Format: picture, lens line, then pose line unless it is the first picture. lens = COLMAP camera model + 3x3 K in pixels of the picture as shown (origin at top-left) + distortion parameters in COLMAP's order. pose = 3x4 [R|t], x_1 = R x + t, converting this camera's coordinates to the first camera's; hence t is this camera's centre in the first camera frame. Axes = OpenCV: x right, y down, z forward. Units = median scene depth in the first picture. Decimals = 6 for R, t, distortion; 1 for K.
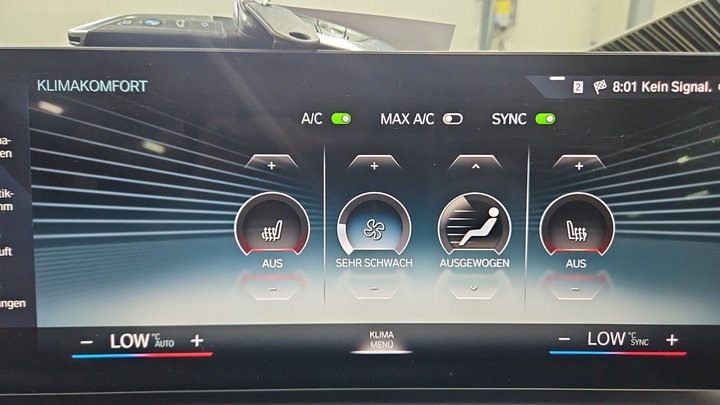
lens RADIAL K [[478.4, 0, 361.7], [0, 478.4, 203.3], [0, 0, 1]] dist [0.010380, -0.016871]
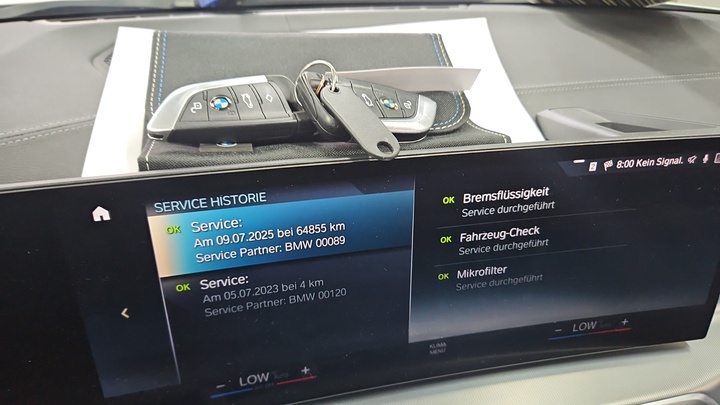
lens RADIAL K [[478.4, 0, 360.2], [0, 478.4, 201.9], [0, 0, 1]] dist [0.010380, -0.016871]
pose [[0.981148, -0.084376, 0.173867, -0.384164], [0.023687, 0.945378, 0.325114, -0.572364], [-0.191802, -0.314867, 0.929554, -0.104196]]
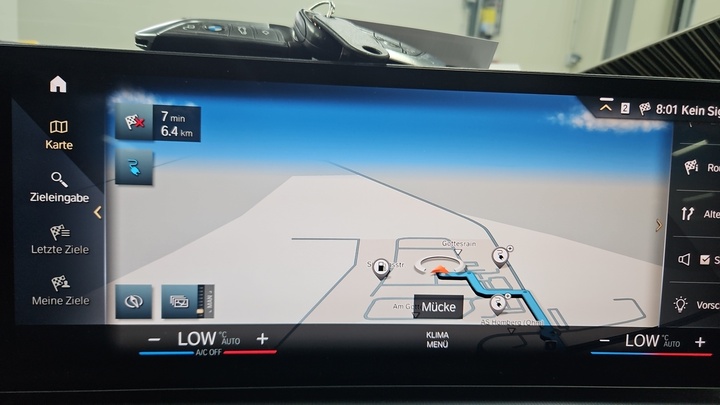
lens RADIAL K [[478.4, 0, 357.1], [0, 478.4, 200.3], [0, 0, 1]] dist [0.010380, -0.016871]
pose [[0.998086, 0.025763, 0.056225, -0.204484], [-0.025538, 0.999663, -0.004724, -0.013231], [-0.056328, 0.003279, 0.998407, -0.046334]]
